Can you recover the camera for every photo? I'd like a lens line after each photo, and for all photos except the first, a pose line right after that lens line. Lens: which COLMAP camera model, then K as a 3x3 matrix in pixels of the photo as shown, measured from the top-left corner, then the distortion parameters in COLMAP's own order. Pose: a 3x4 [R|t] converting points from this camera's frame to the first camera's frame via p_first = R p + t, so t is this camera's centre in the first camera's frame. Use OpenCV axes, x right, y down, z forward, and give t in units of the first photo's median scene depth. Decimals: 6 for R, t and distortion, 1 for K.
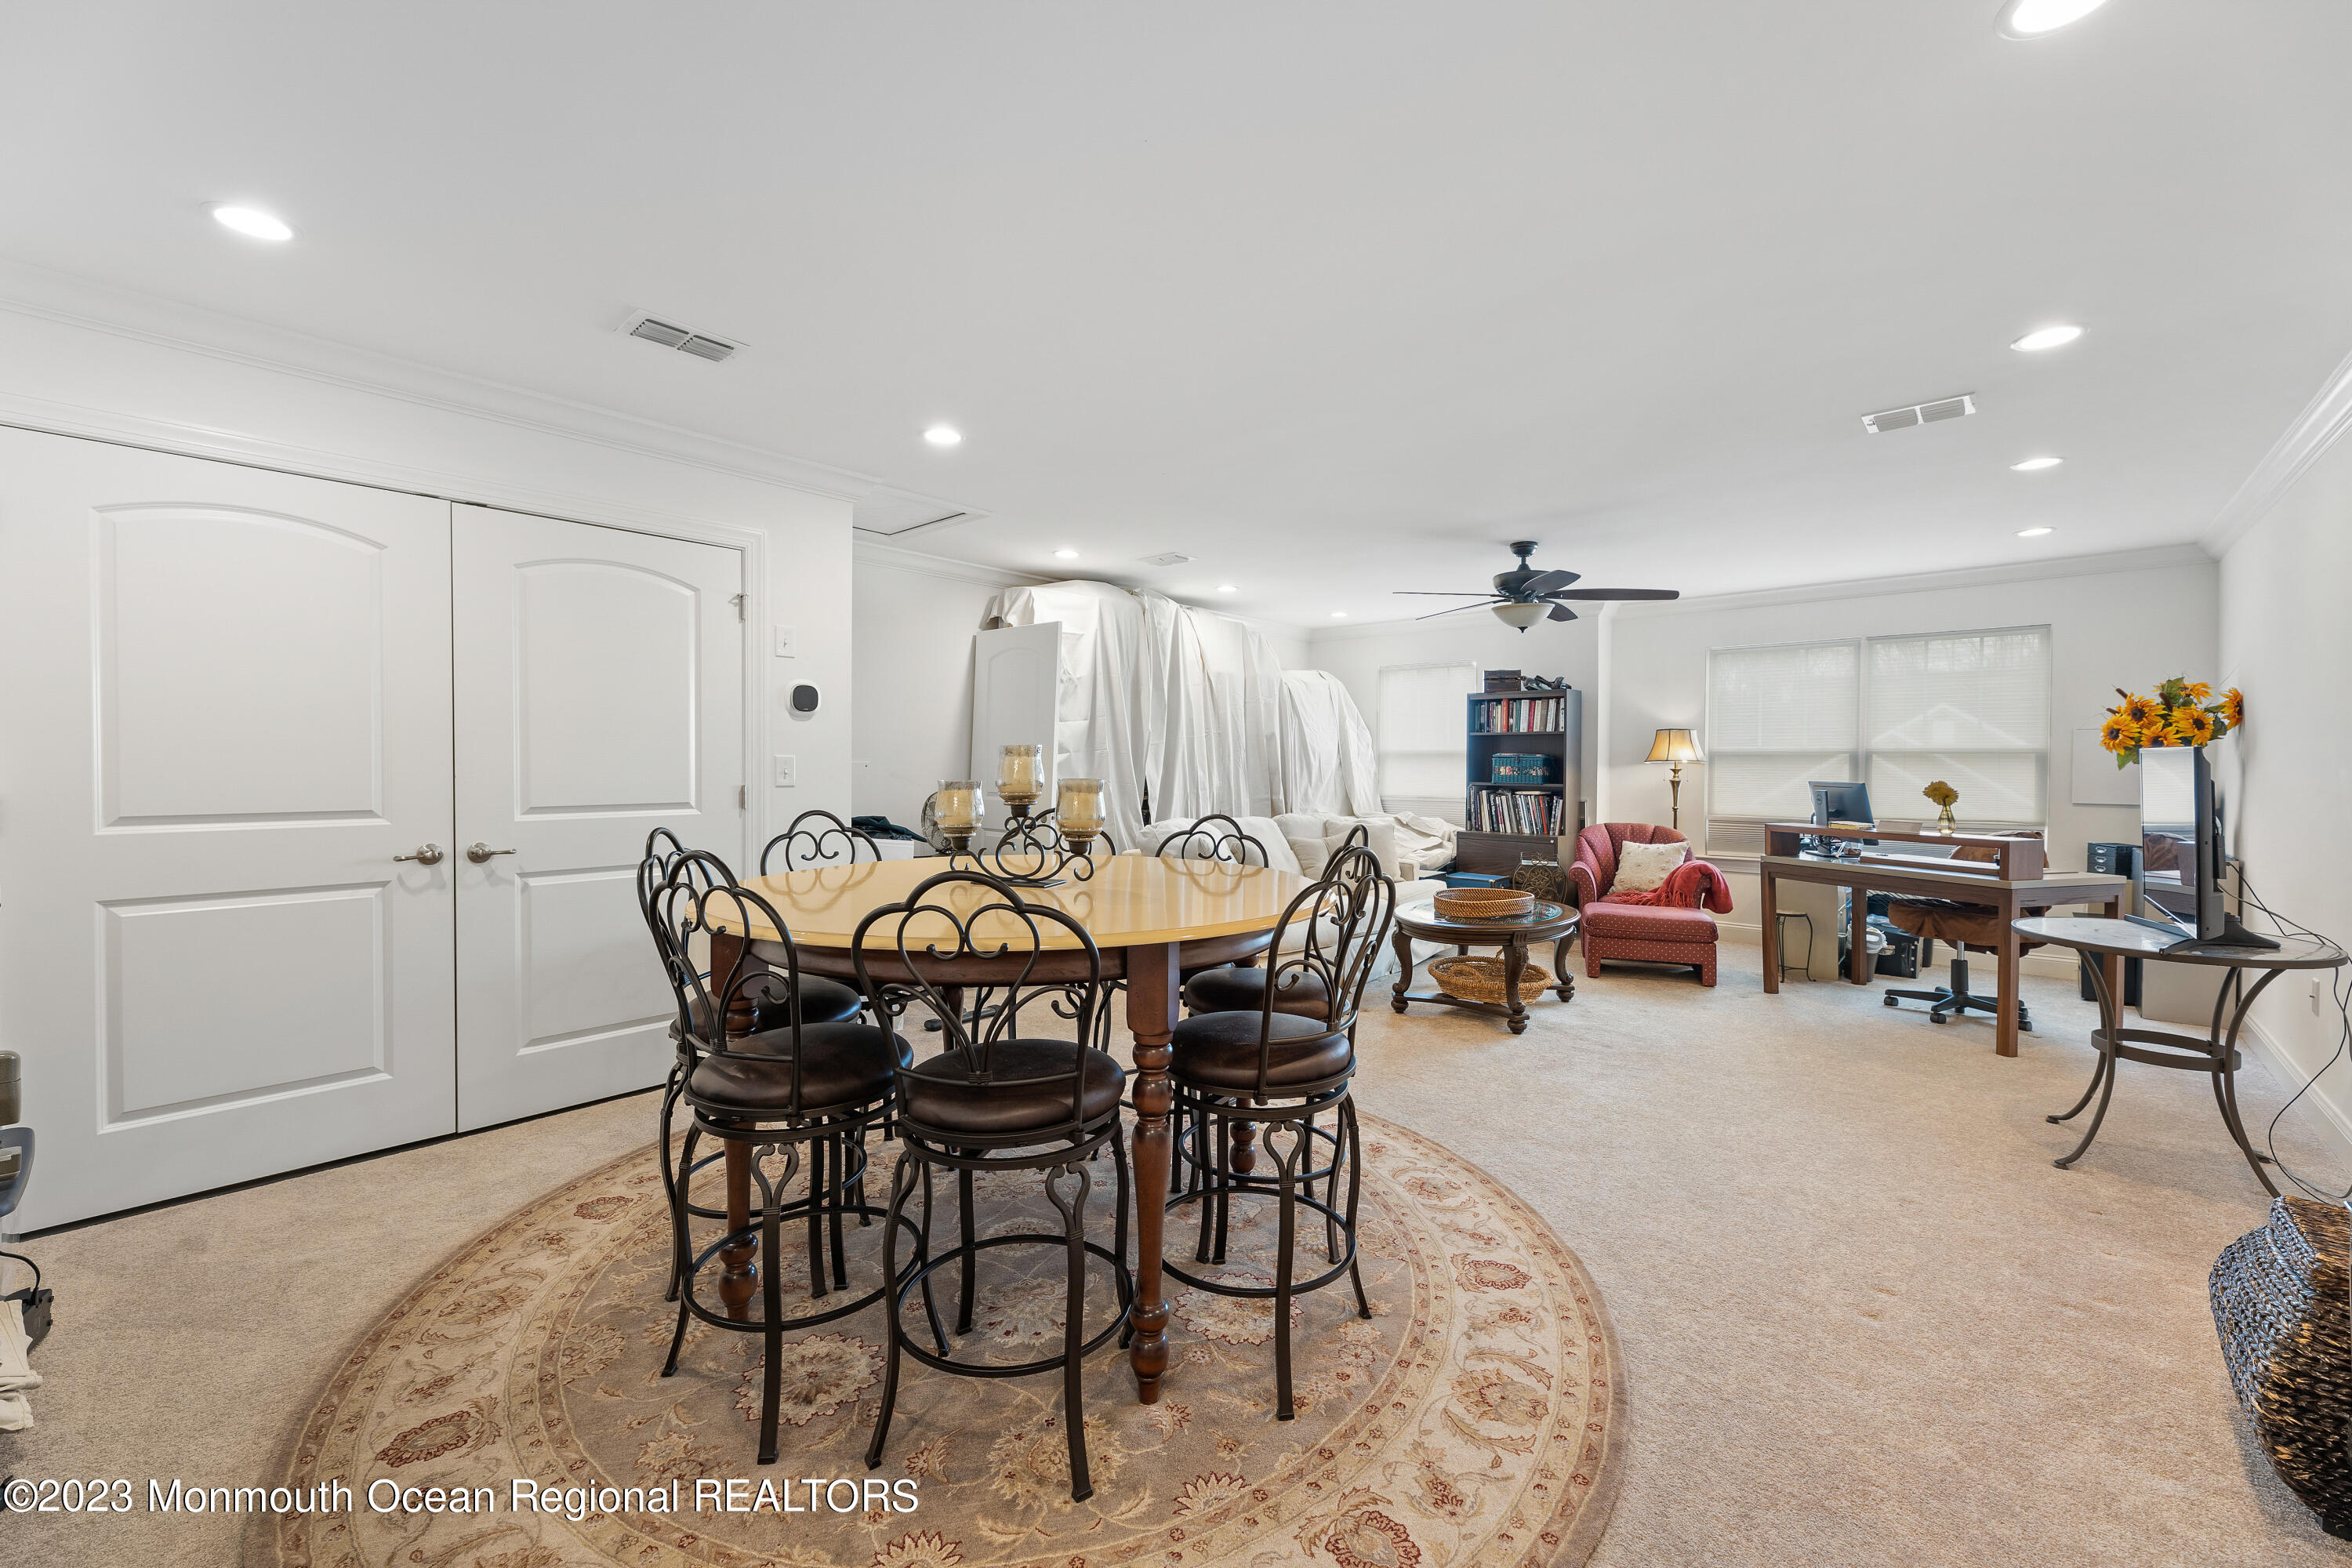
lens RADIAL K [[937.3, 0, 1172.5], [0, 937.3, 770.7], [0, 0, 1]] dist [0.002833, -0.000422]
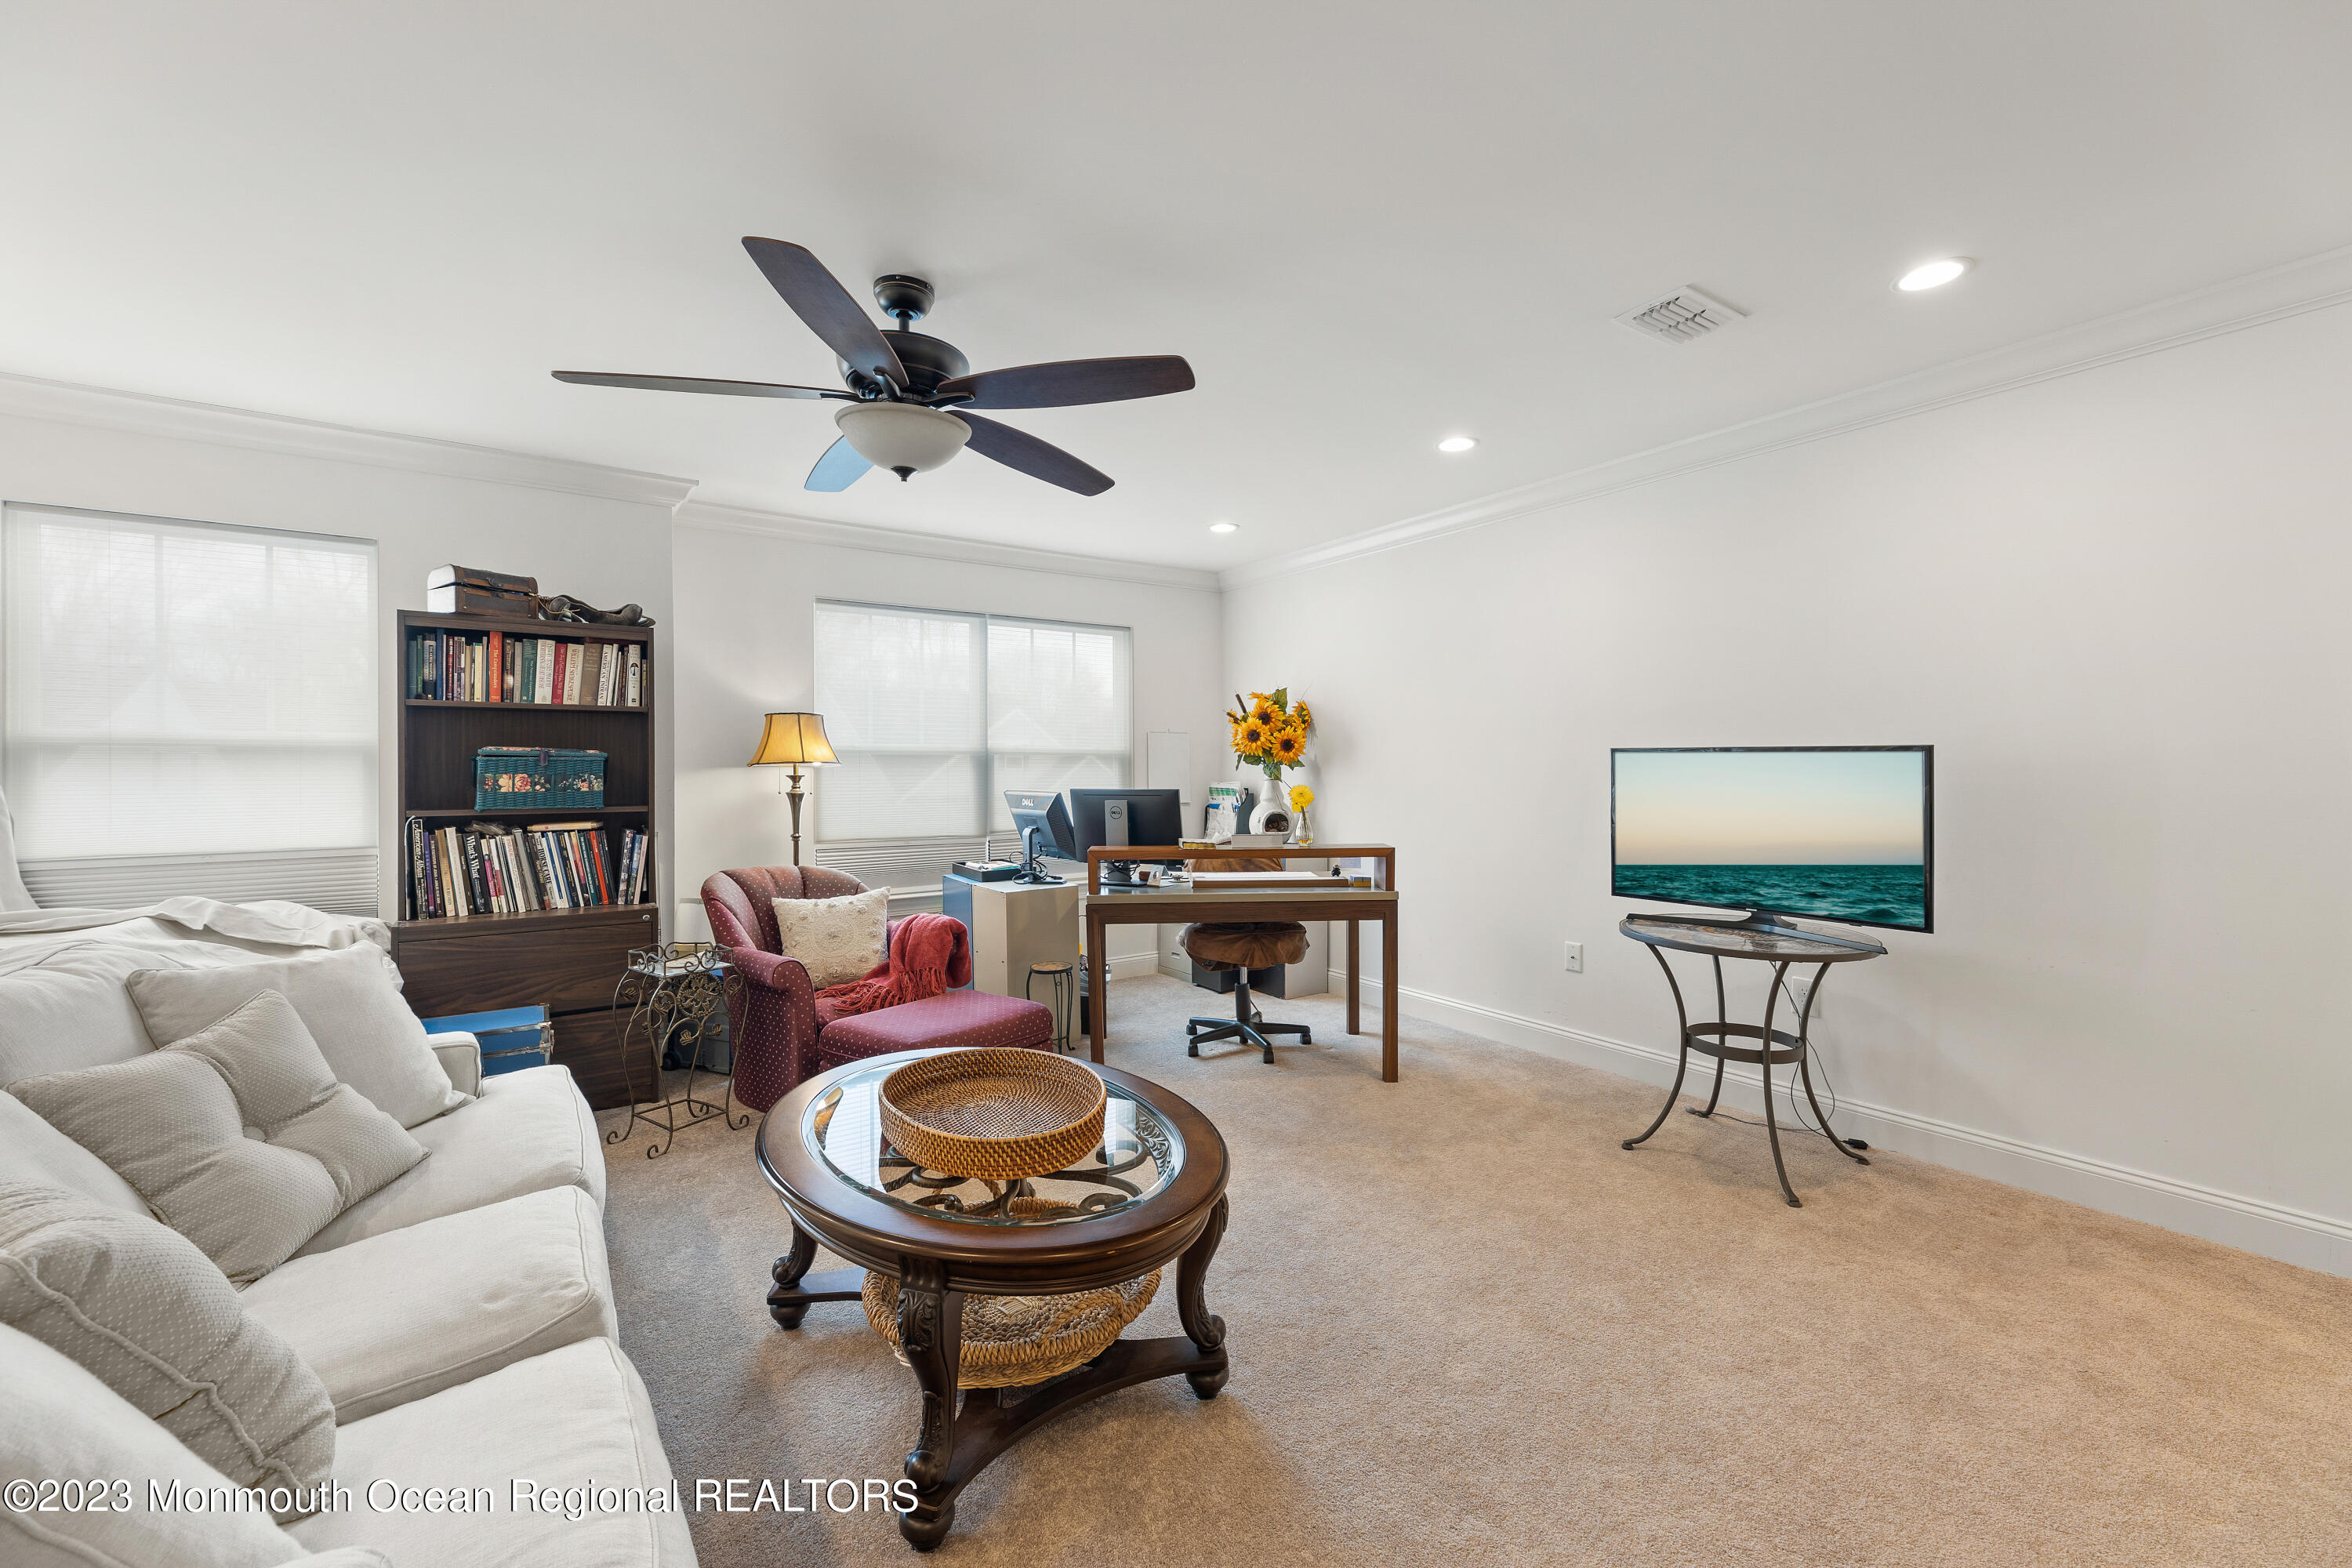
lens RADIAL K [[937.3, 0, 1183.3], [0, 937.3, 788.6], [0, 0, 1]] dist [0.002833, -0.000422]
pose [[0.231806, -0.025986, 0.972415, -0.028939], [0.010997, 0.999649, 0.024092, -0.005160], [-0.972700, 0.005109, 0.232010, 0.560785]]
